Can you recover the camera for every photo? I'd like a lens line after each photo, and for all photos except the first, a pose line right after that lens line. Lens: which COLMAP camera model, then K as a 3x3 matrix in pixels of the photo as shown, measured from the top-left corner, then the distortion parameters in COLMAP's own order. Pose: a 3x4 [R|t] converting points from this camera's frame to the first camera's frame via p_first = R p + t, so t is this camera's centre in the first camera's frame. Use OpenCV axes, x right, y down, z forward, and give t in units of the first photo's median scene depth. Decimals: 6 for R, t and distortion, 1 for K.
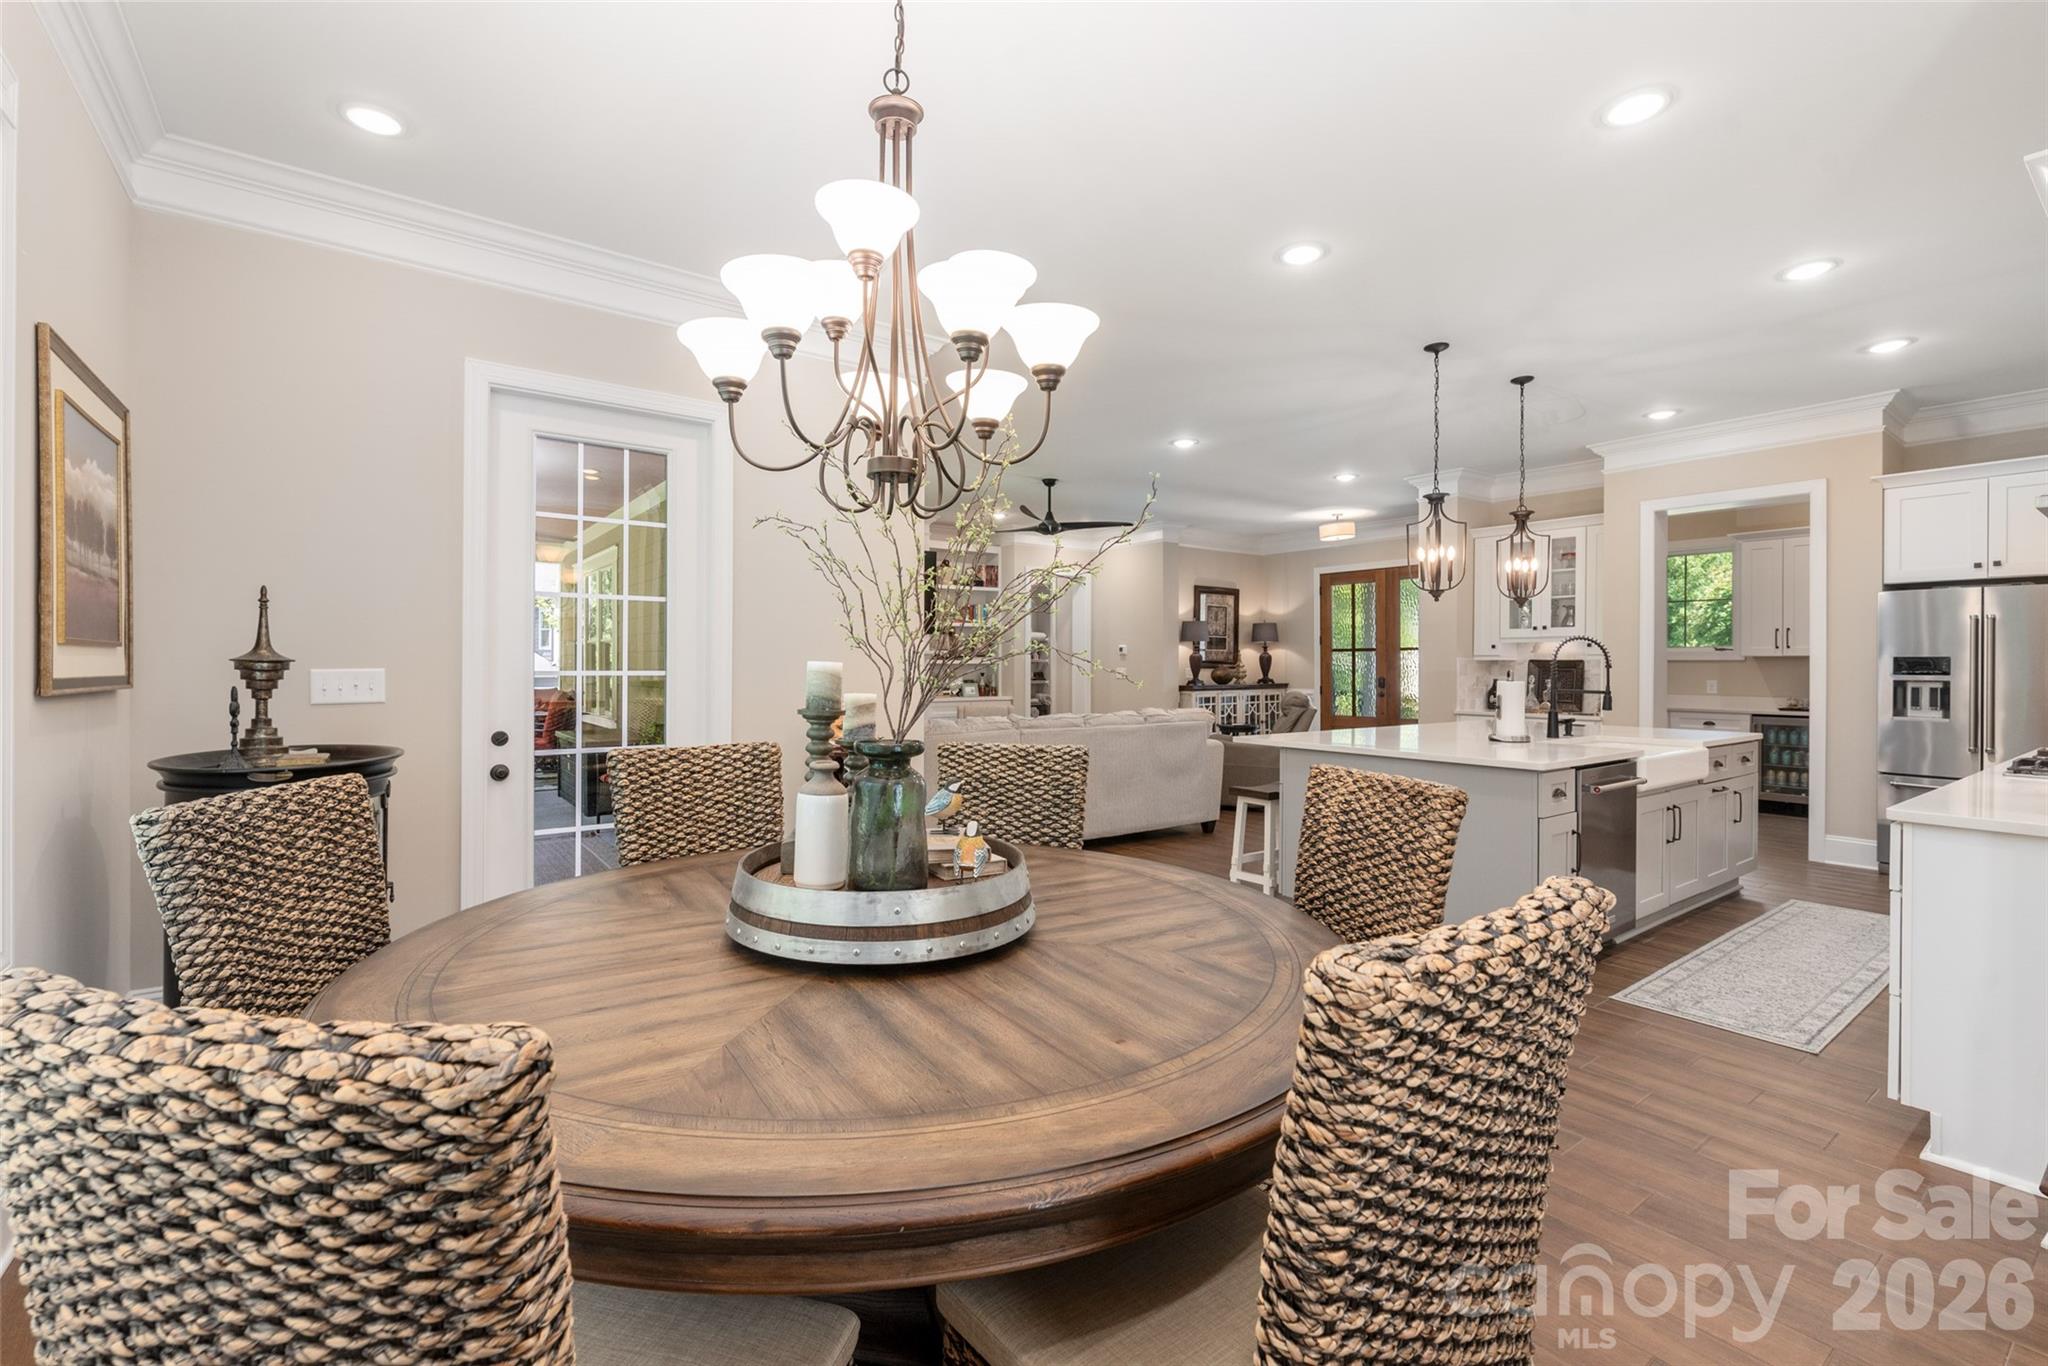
lens RADIAL K [[883.5, 0, 1025.3], [0, 883.5, 663.7], [0, 0, 1]] dist [-0.000659, -0.000341]
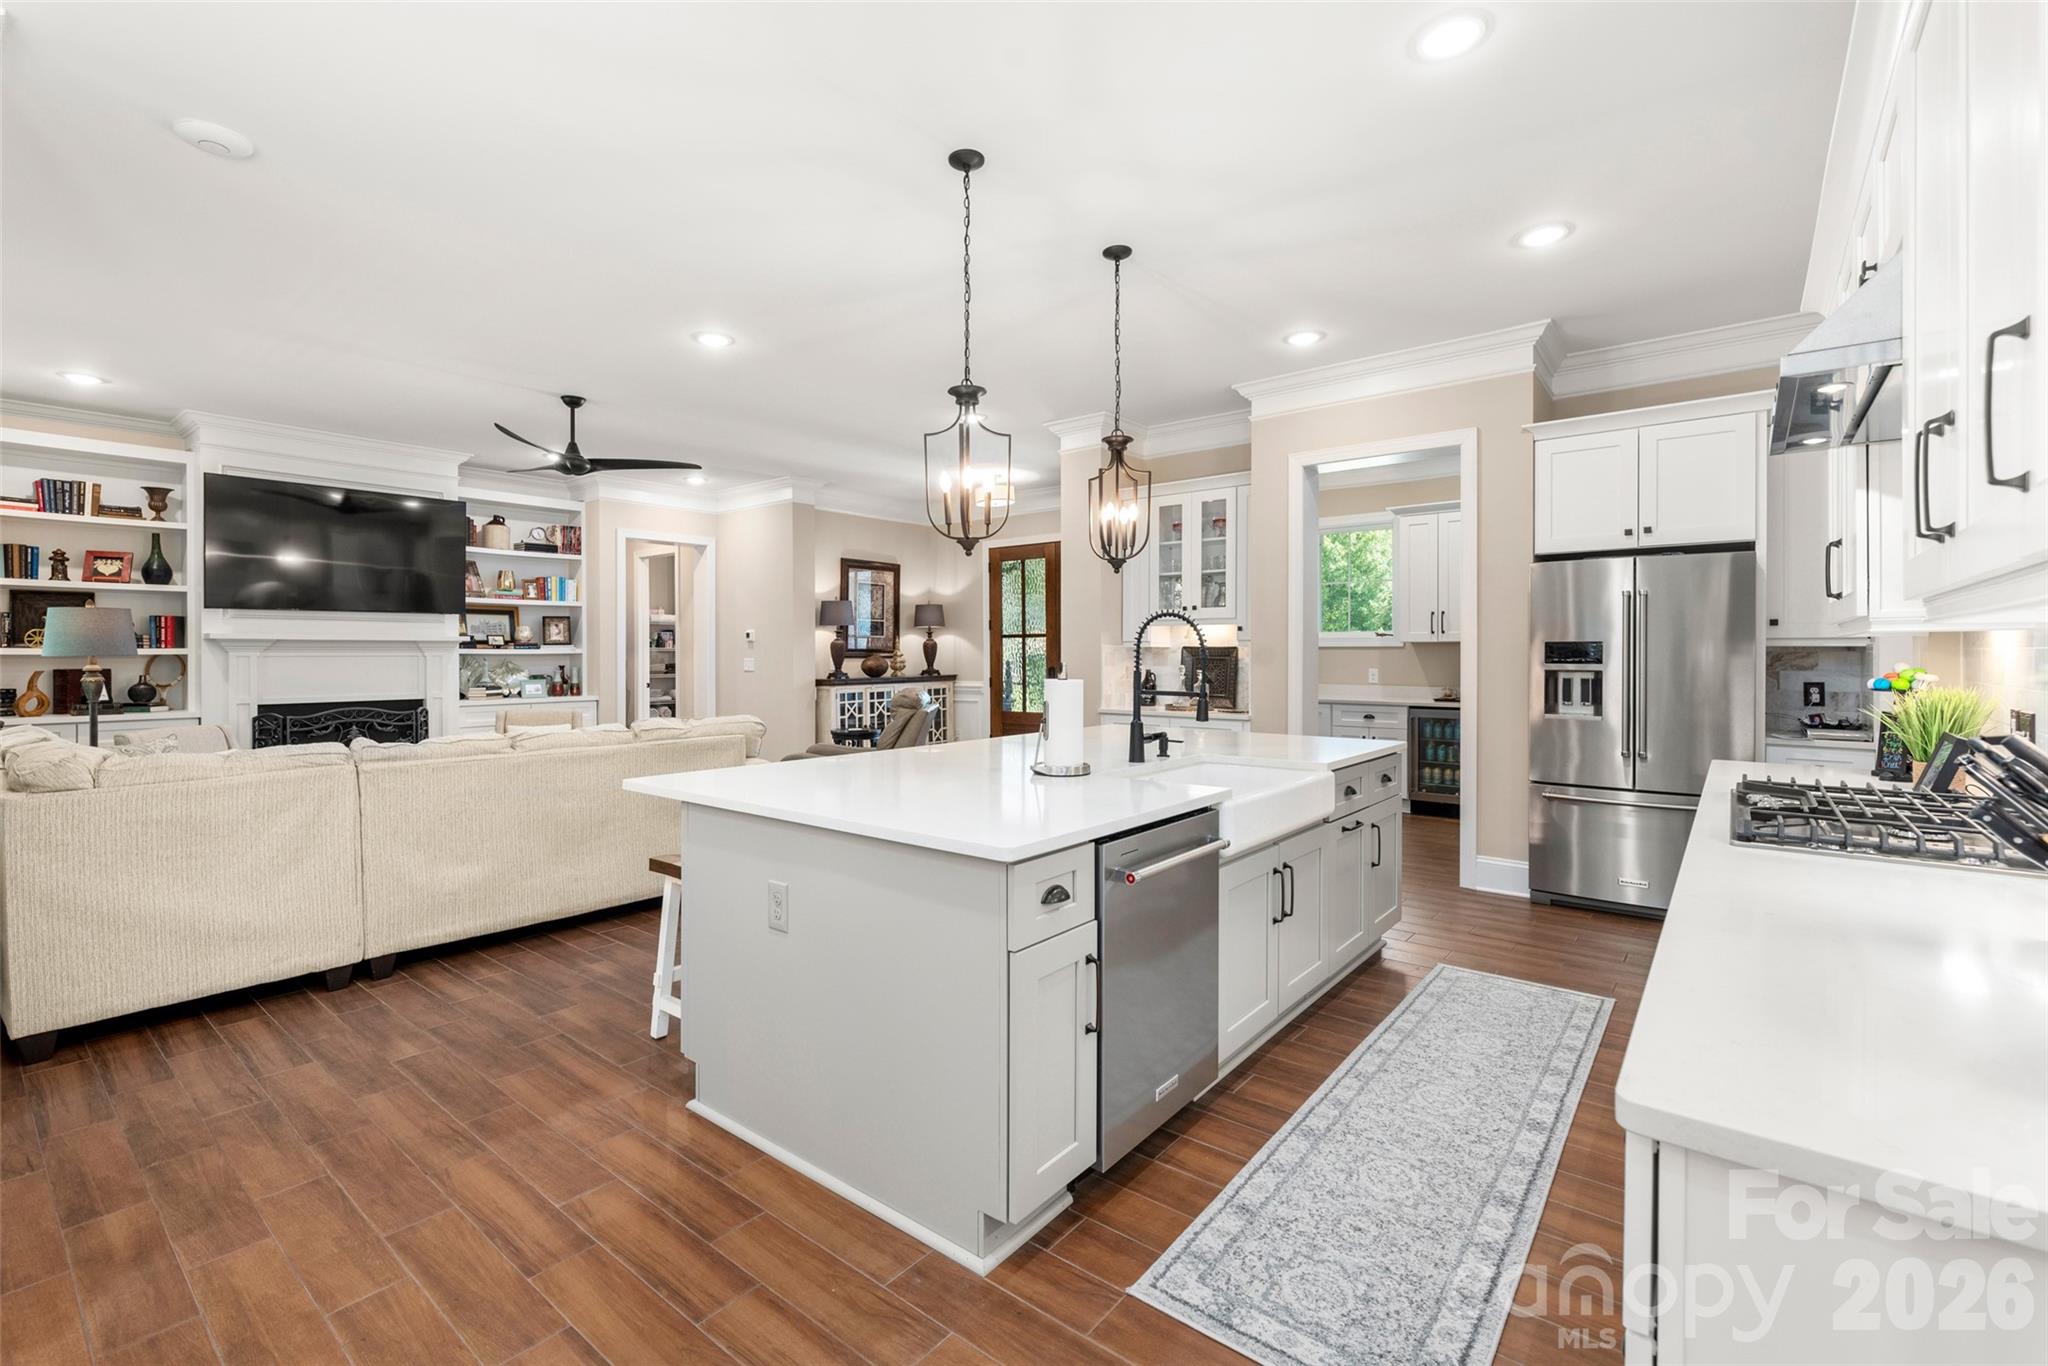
lens RADIAL K [[888.4, 0, 1013.5], [0, 888.4, 655.5], [0, 0, 1]] dist [-0.000672, -0.000277]
pose [[0.967969, -0.005246, 0.251015, 0.204023], [0.004245, 0.999981, 0.004531, -0.000539], [-0.251034, -0.003321, 0.967972, 0.222695]]
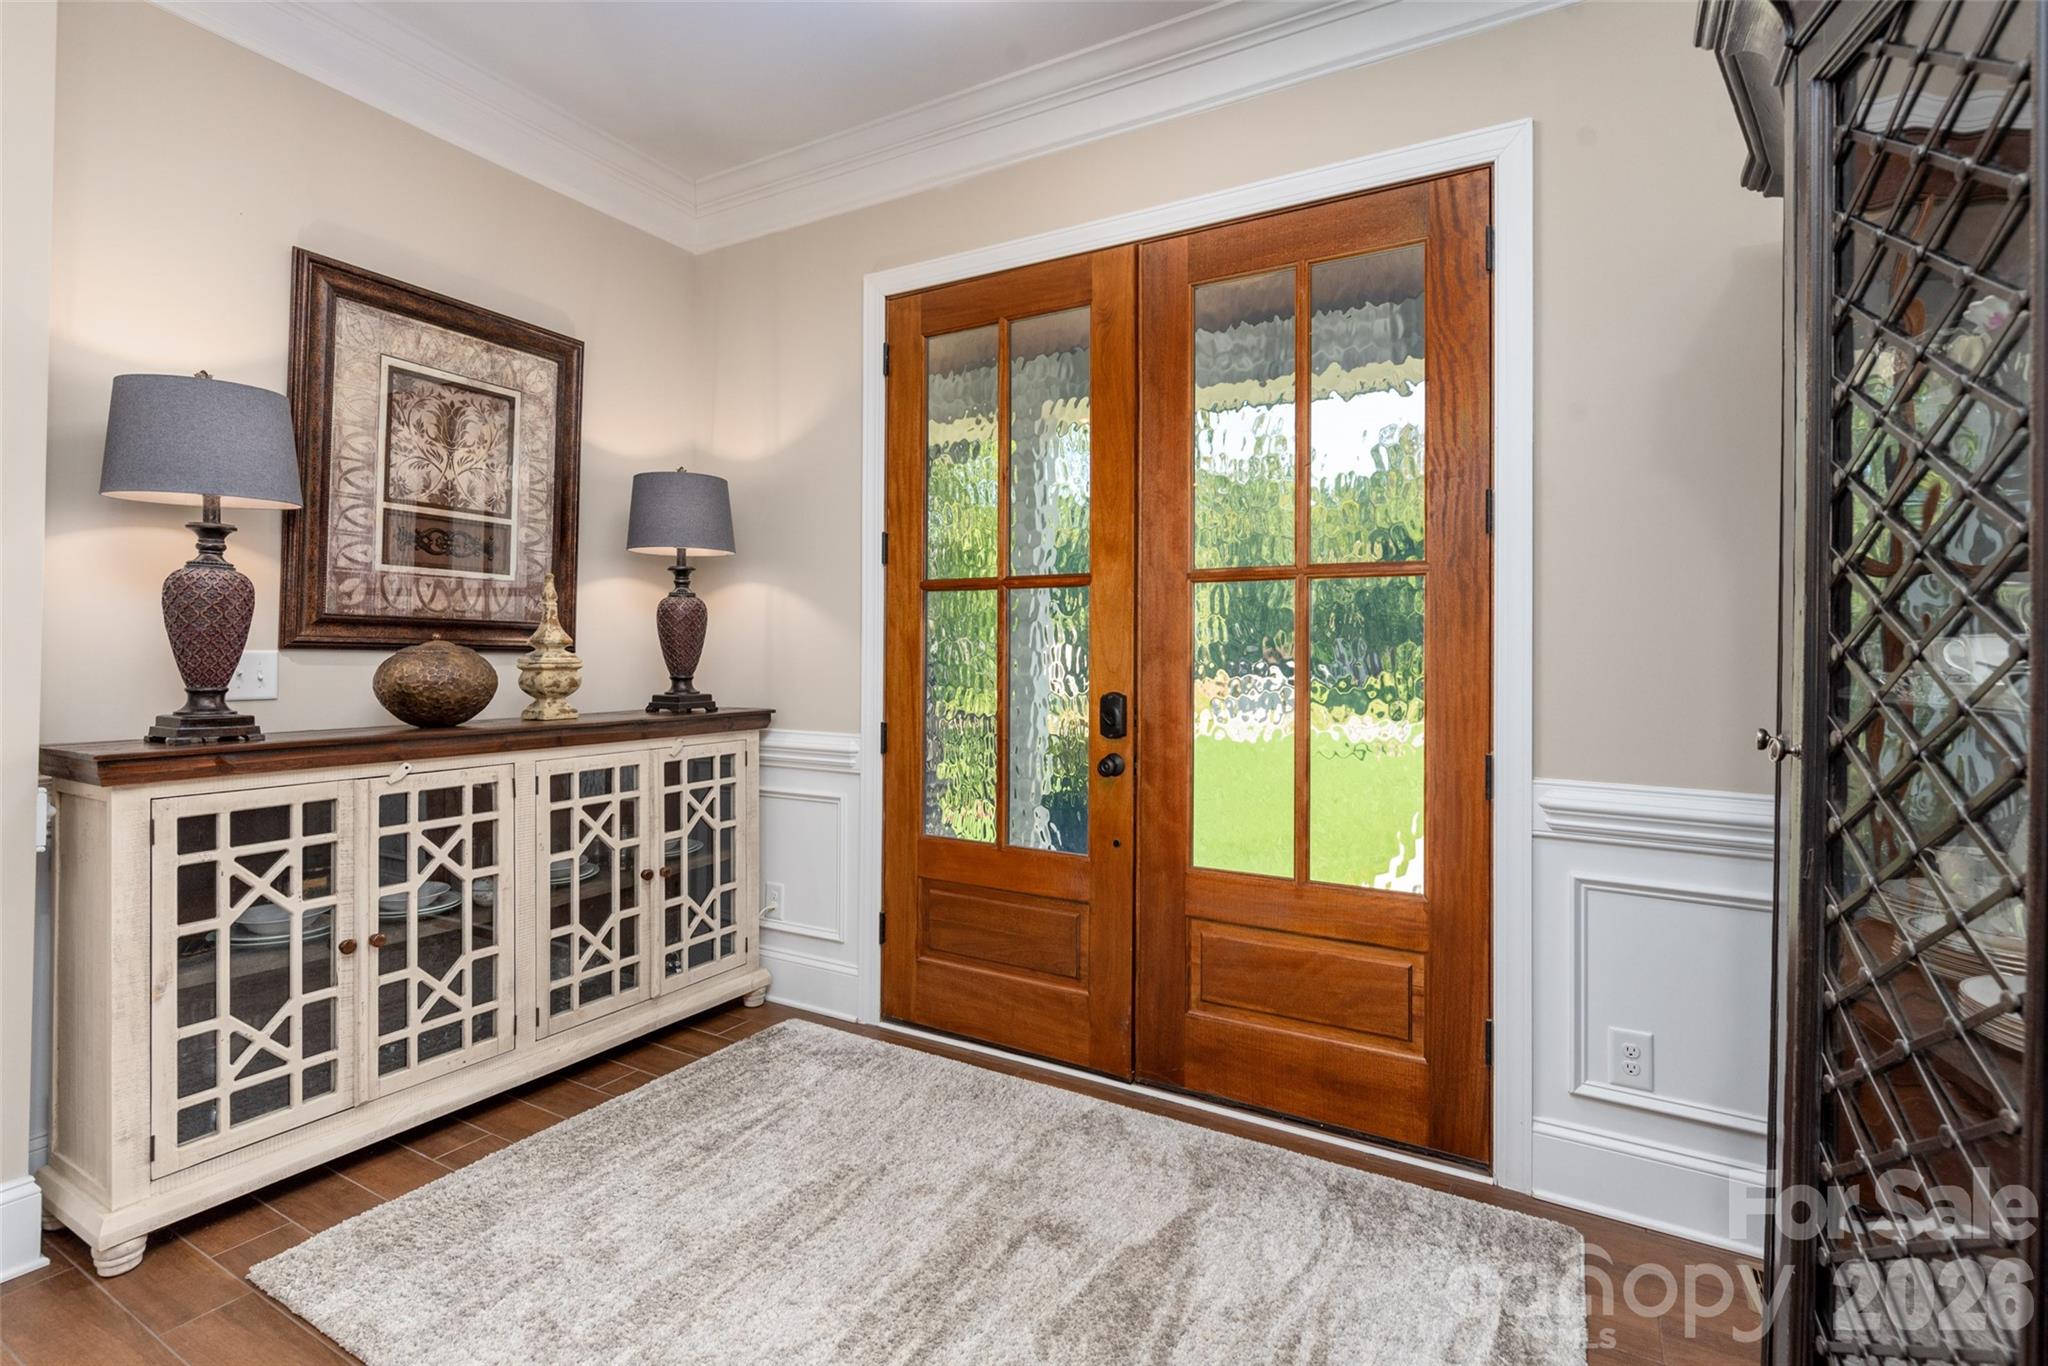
lens RADIAL K [[961.4, 0, 1028.3], [0, 961.4, 650.3], [0, 0, 1]] dist [0.000300, -0.000009]
pose [[0.915249, 0.009447, 0.402779, 0.383092], [-0.009684, 0.999952, -0.001447, 0.005768], [-0.402773, -0.002576, 0.915296, 1.070173]]
